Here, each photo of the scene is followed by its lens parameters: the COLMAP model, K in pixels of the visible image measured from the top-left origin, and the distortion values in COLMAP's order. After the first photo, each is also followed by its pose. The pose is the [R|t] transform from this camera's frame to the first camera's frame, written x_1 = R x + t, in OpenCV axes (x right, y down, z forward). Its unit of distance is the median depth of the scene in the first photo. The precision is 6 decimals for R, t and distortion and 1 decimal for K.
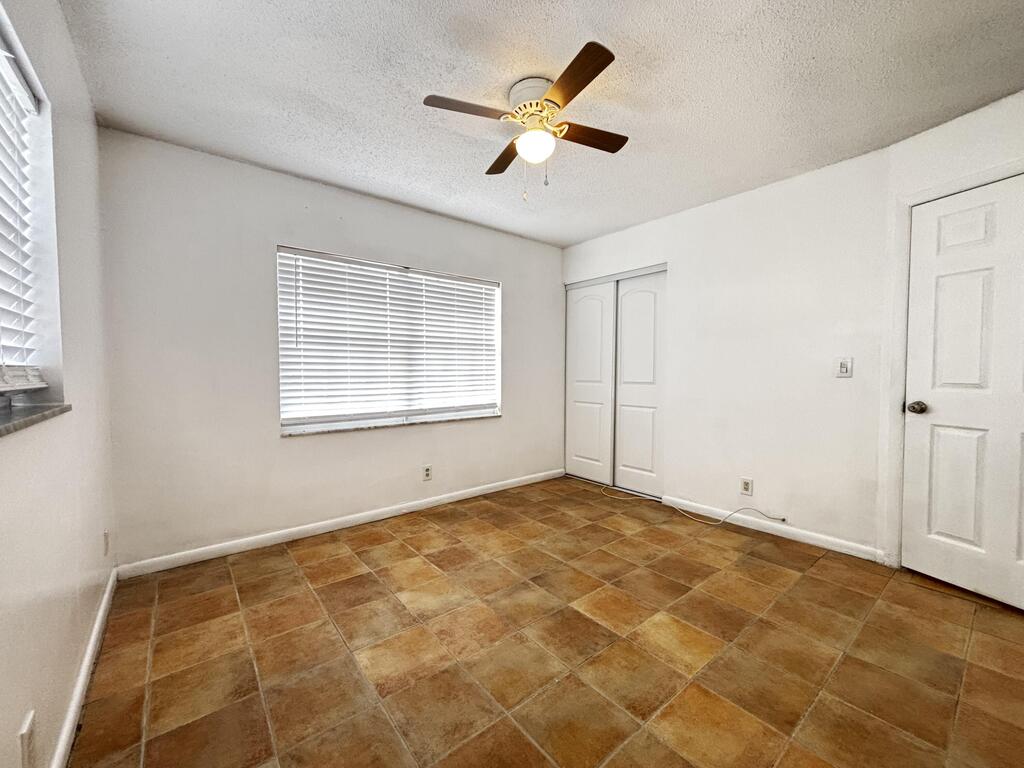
lens RADIAL K [[413.4, 0, 510.5], [0, 413.4, 382.4], [0, 0, 1]] dist [0.005937, -0.000478]
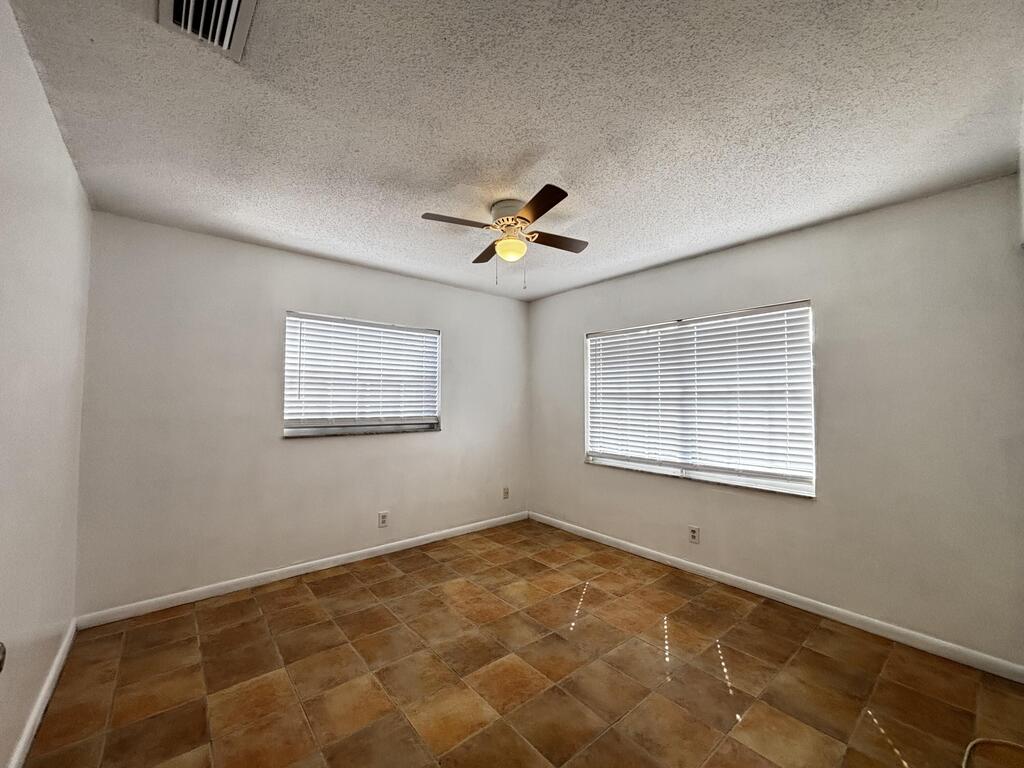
lens RADIAL K [[413.4, 0, 510.5], [0, 413.4, 382.4], [0, 0, 1]] dist [0.005937, -0.000478]
pose [[0.015113, -0.040258, -0.999075, 0.942774], [-0.036246, 0.998510, -0.040784, -0.087789], [0.999229, 0.036829, 0.013632, 0.729770]]
